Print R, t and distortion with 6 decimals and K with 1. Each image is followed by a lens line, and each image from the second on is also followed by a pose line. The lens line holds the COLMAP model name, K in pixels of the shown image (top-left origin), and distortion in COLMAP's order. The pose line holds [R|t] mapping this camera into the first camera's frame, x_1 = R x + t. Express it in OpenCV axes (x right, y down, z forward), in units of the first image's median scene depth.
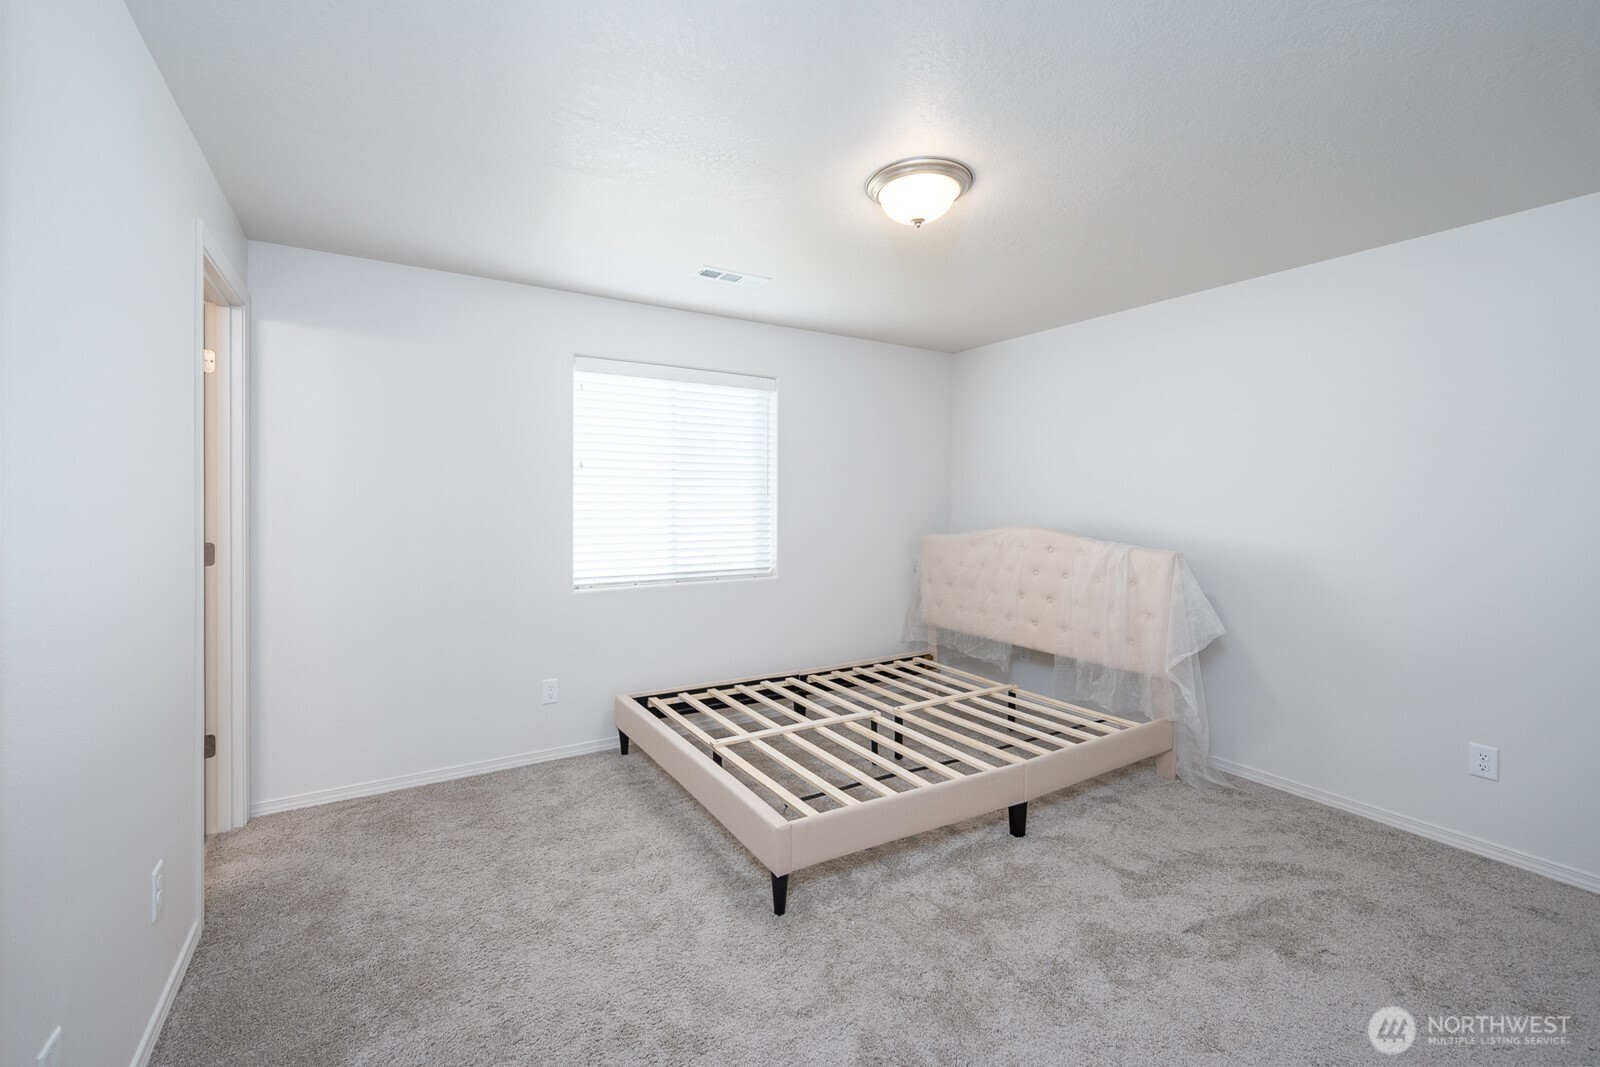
lens RADIAL K [[675.3, 0, 736.1], [0, 675.3, 507.6], [0, 0, 1]] dist [-0.000926, -0.000048]
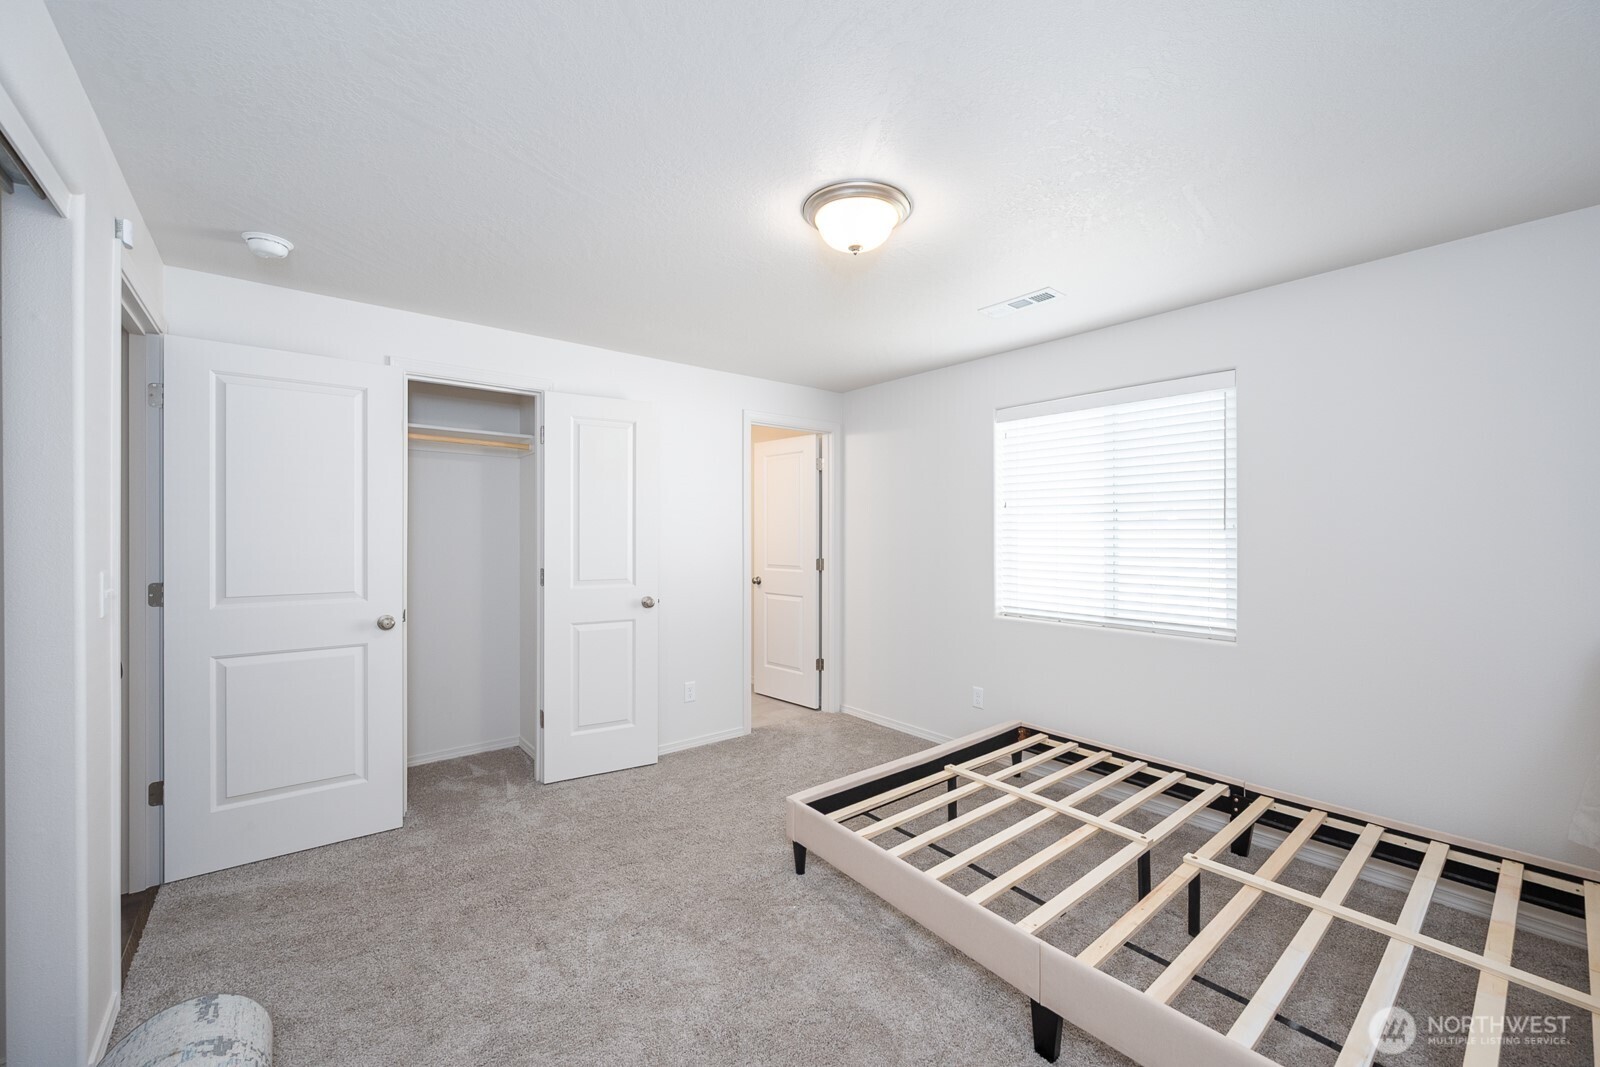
lens RADIAL K [[624.4, 0, 800.0], [0, 624.4, 533.5], [0, 0, 1]] dist [-0.001052, 0.000152]
pose [[0.155353, -0.003612, -0.987852, 0.708858], [-0.018535, 0.999807, -0.006570, -0.002327], [0.987685, 0.019331, 0.155256, 0.487121]]
